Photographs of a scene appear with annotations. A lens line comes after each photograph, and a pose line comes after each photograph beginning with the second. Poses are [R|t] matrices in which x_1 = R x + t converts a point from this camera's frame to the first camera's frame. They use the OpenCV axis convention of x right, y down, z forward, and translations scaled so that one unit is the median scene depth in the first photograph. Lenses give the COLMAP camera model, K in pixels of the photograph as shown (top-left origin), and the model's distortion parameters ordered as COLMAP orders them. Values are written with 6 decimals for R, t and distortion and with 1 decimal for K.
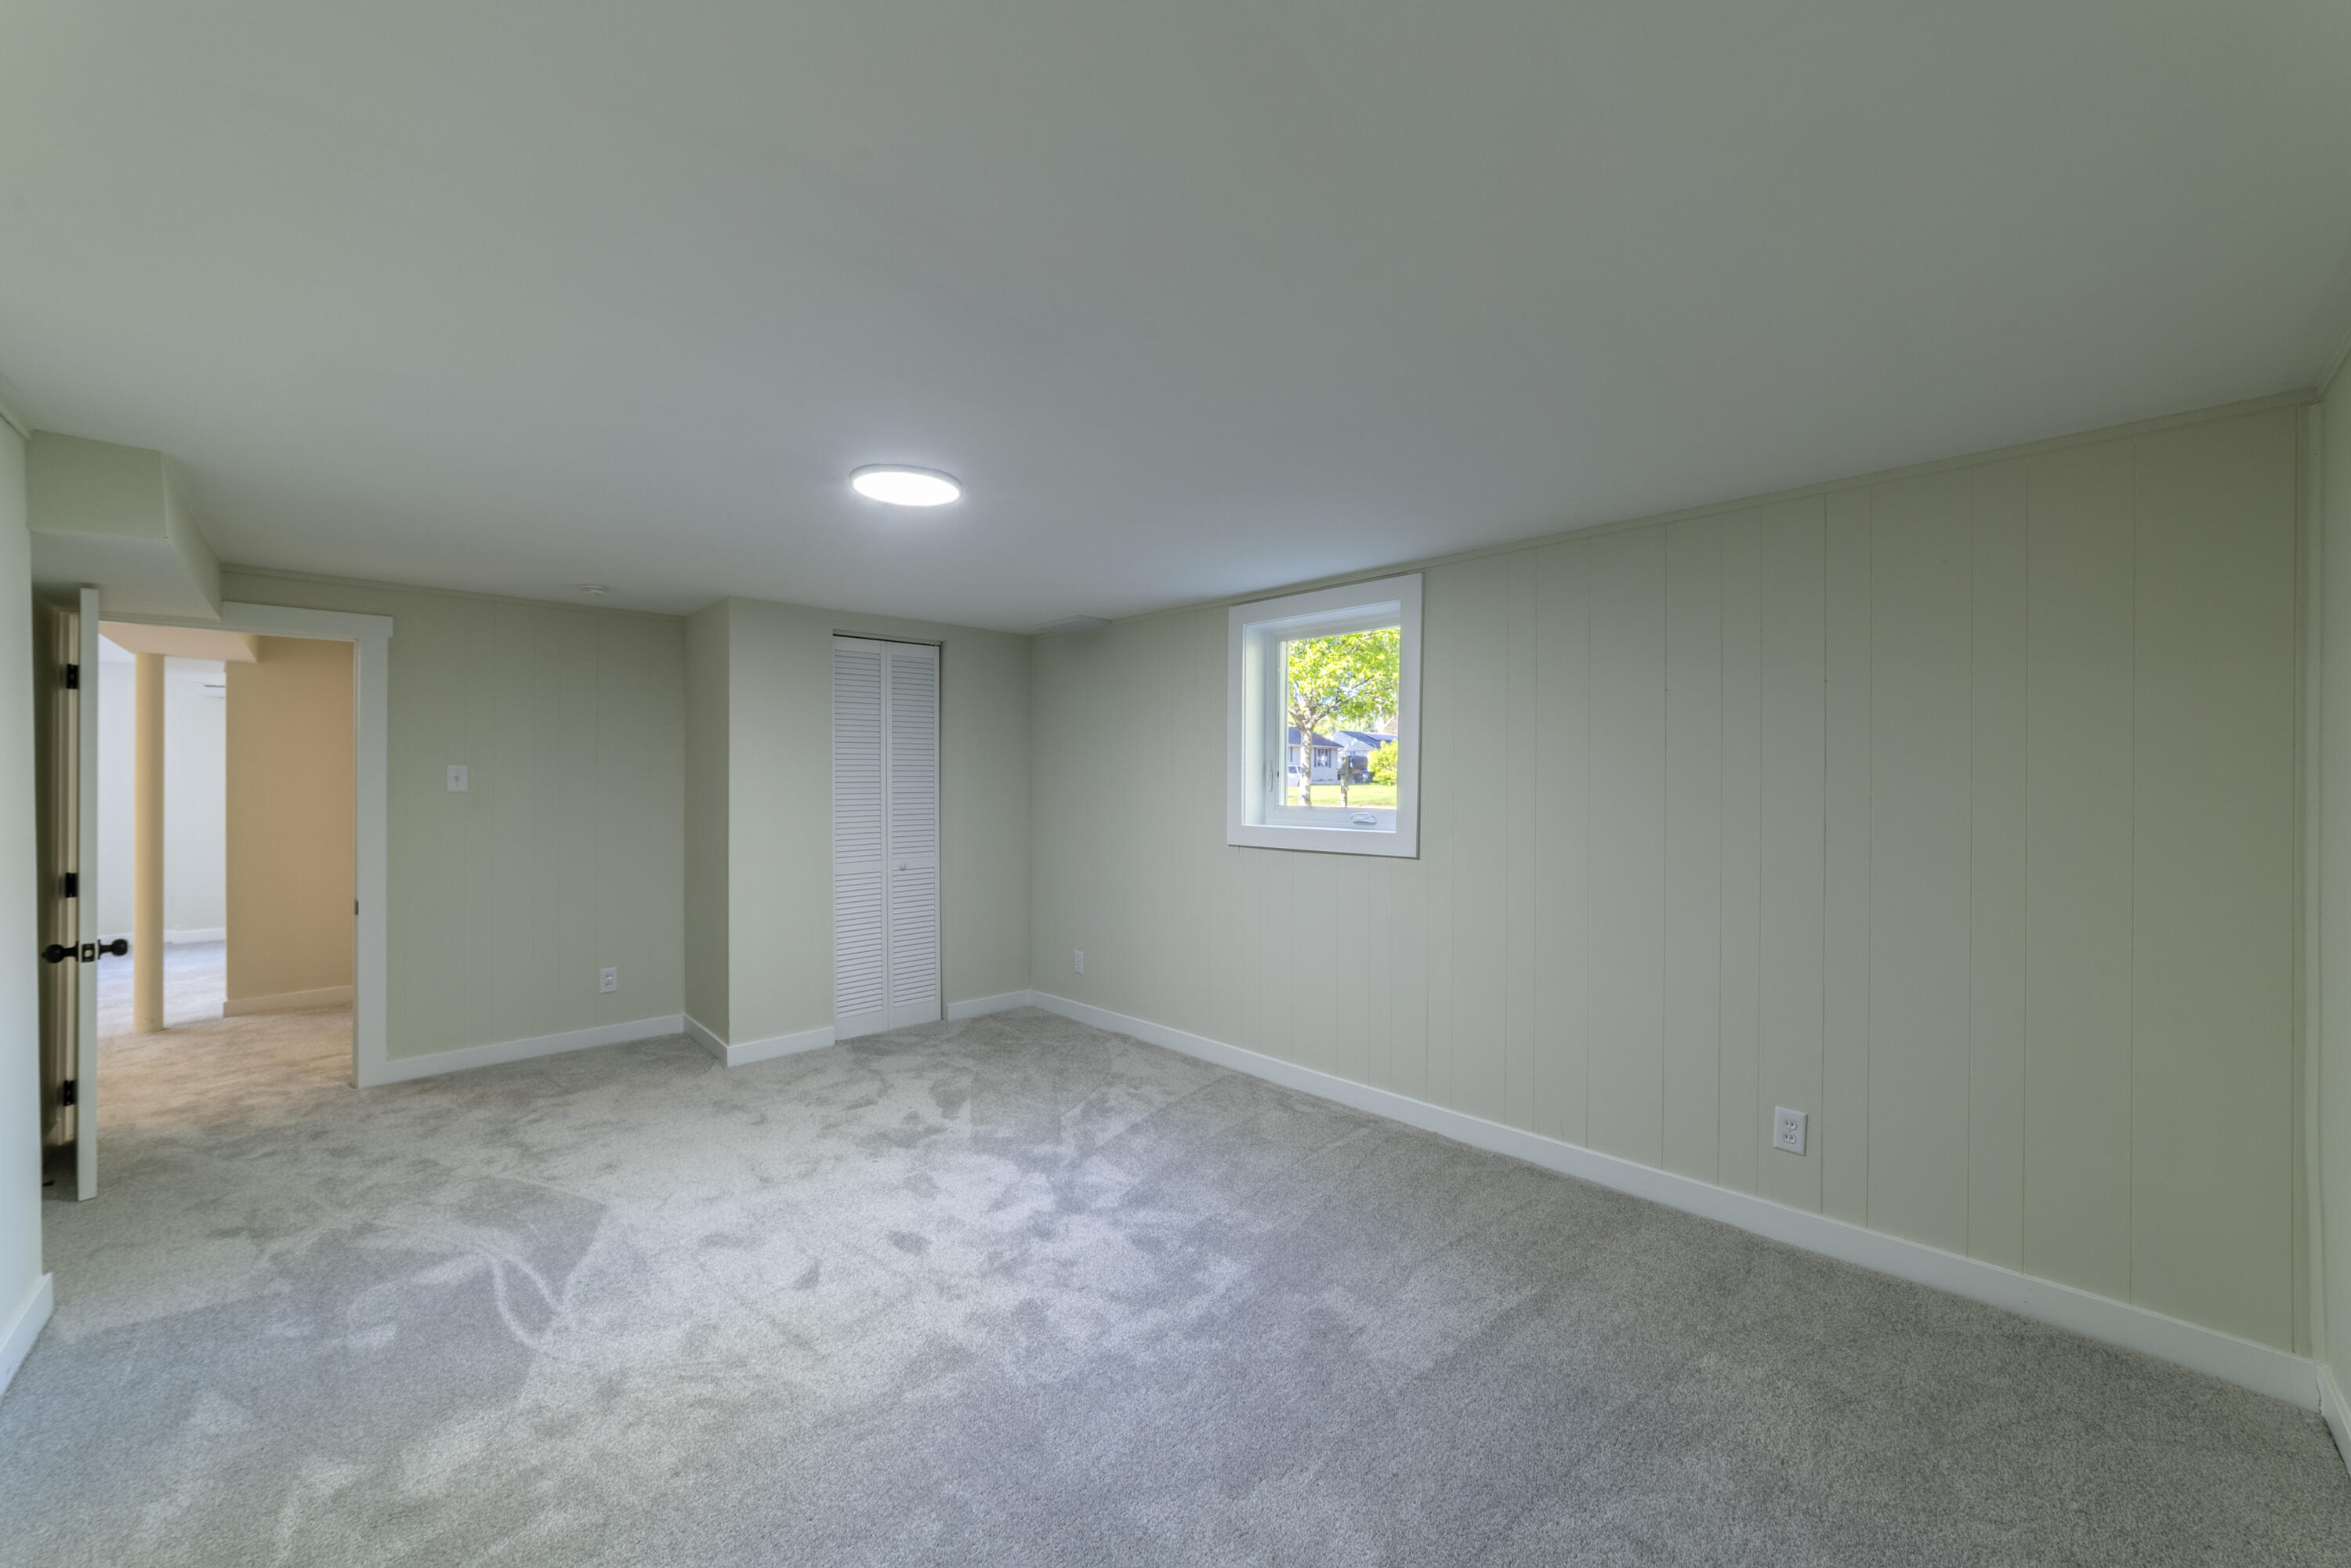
lens RADIAL K [[888.5, 0, 1172.6], [0, 888.5, 783.9], [0, 0, 1]] dist [-0.008037, 0.001968]
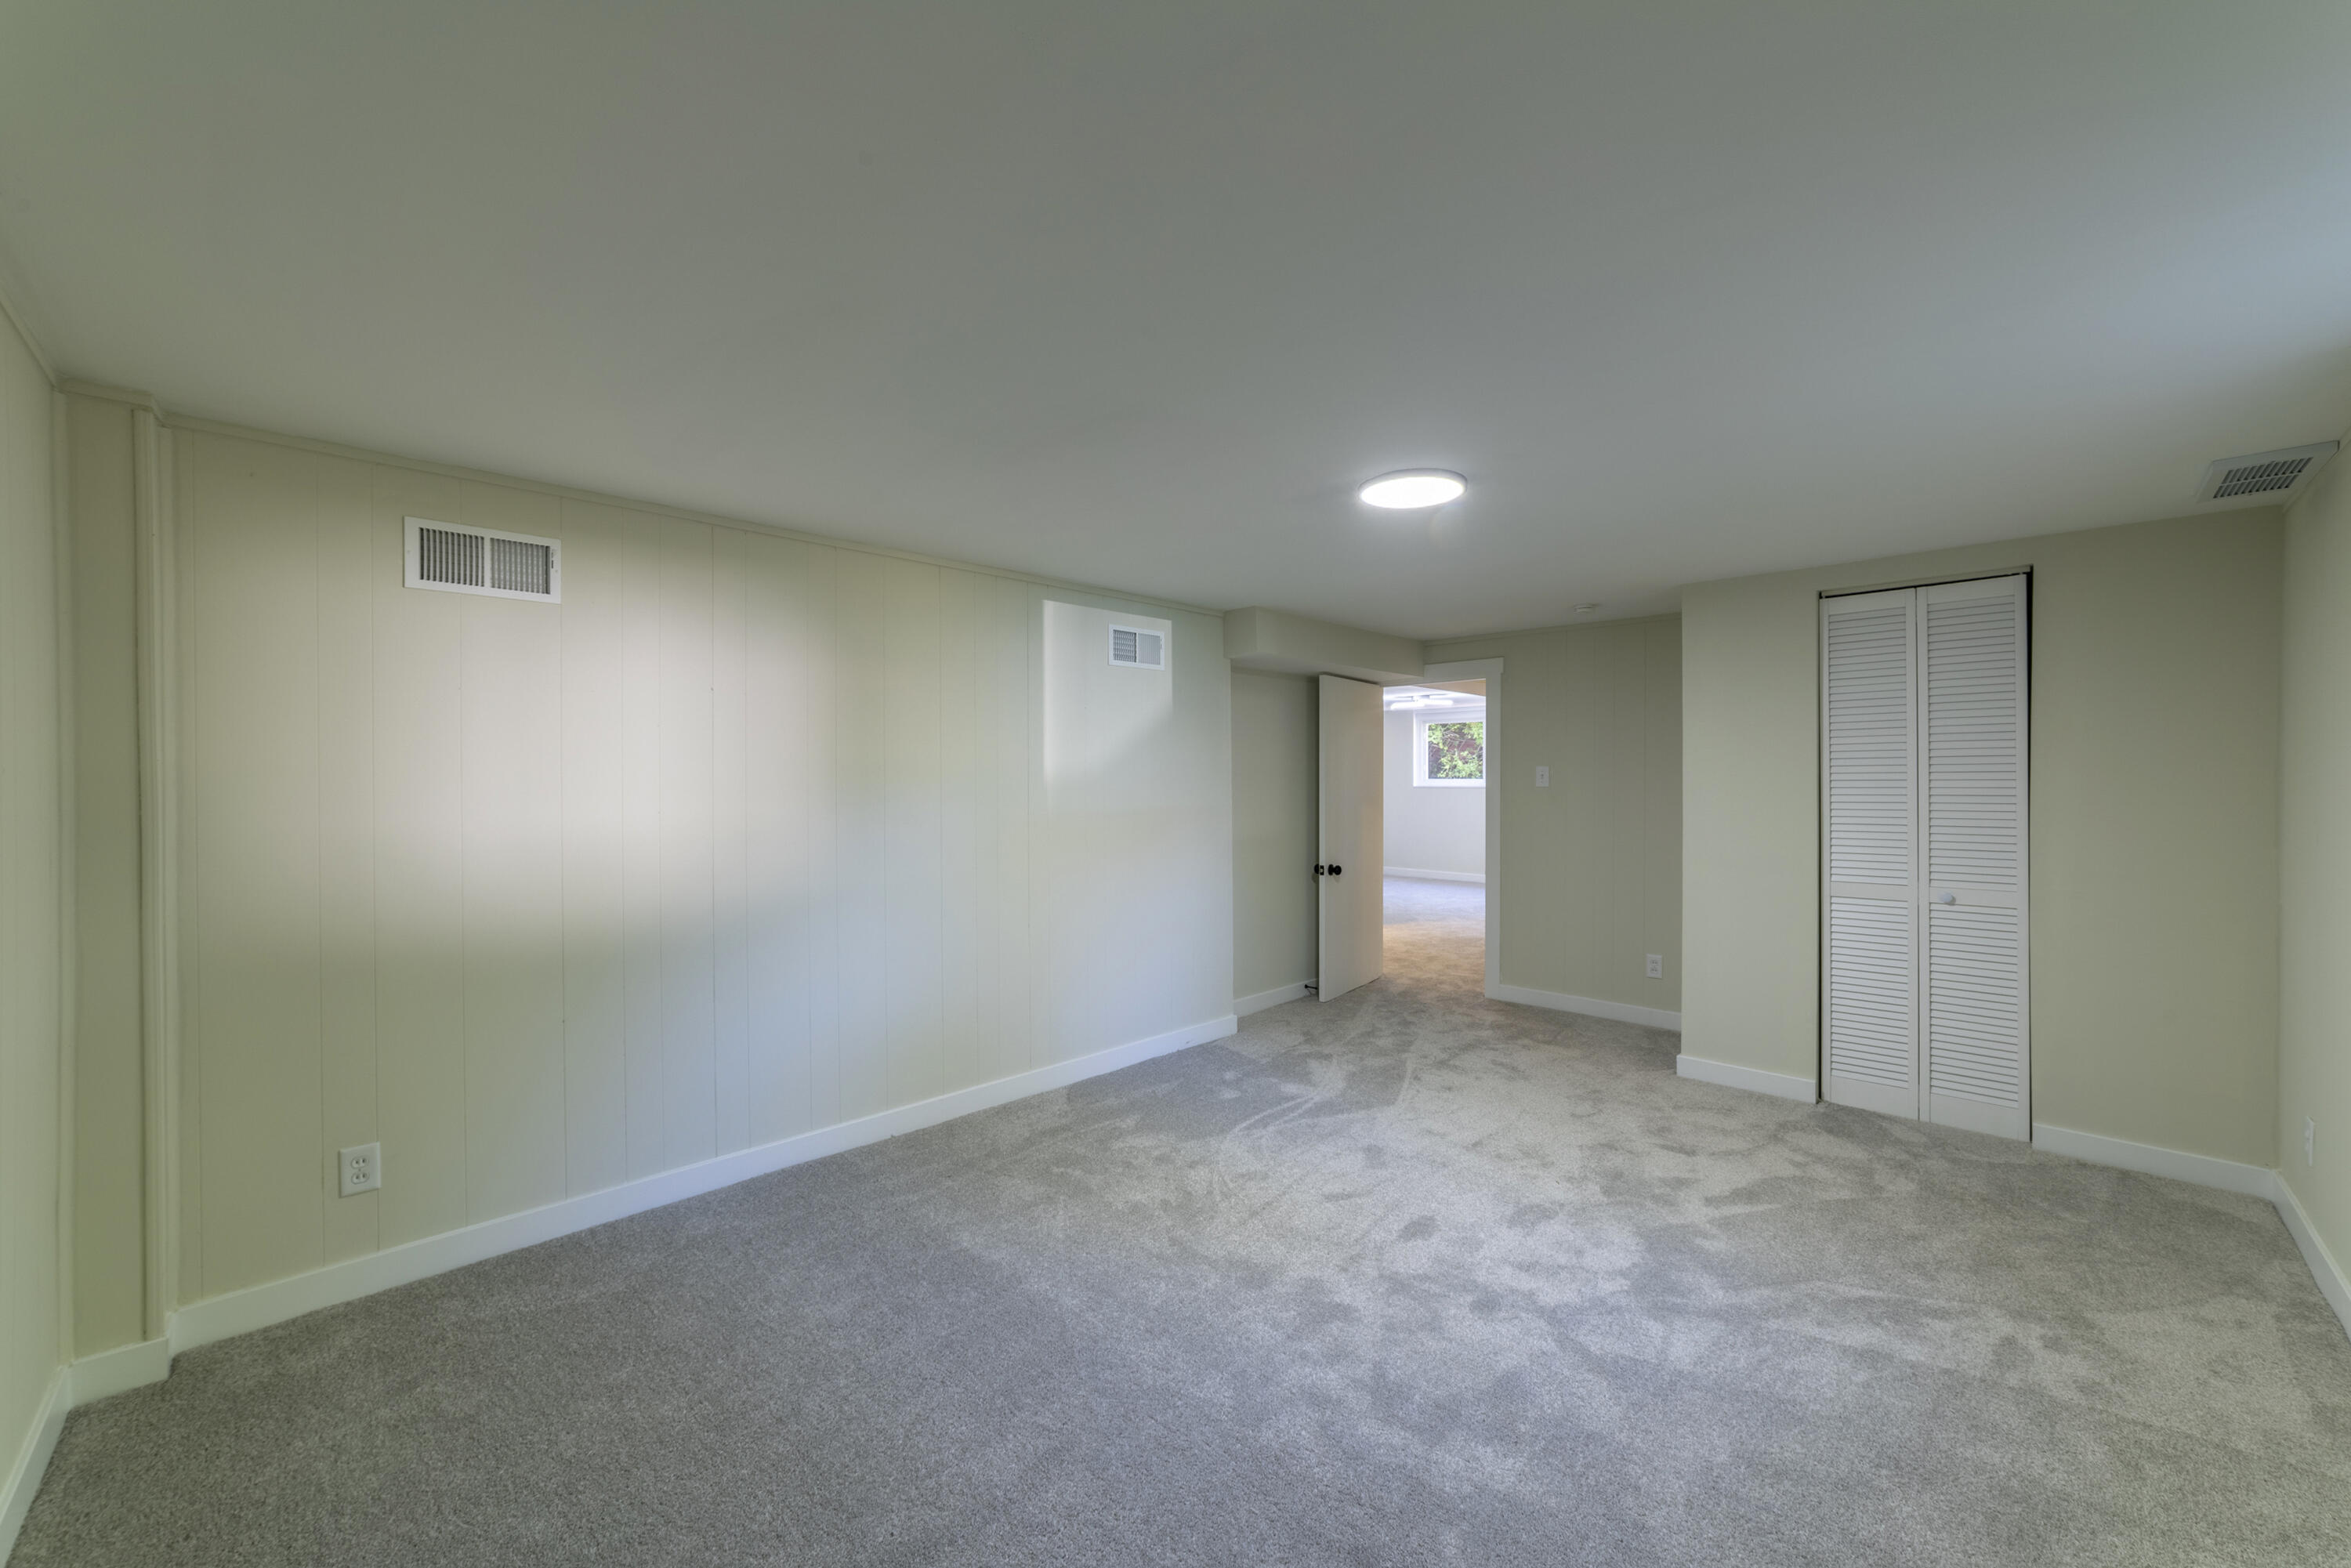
lens RADIAL K [[888.5, 0, 1171.8], [0, 888.5, 774.9], [0, 0, 1]] dist [-0.008037, 0.001968]
pose [[0.041459, -0.006982, -0.999116, 0.547660], [-0.003993, 0.999966, -0.007154, 0.003260], [0.999132, 0.004286, 0.041429, 0.516560]]
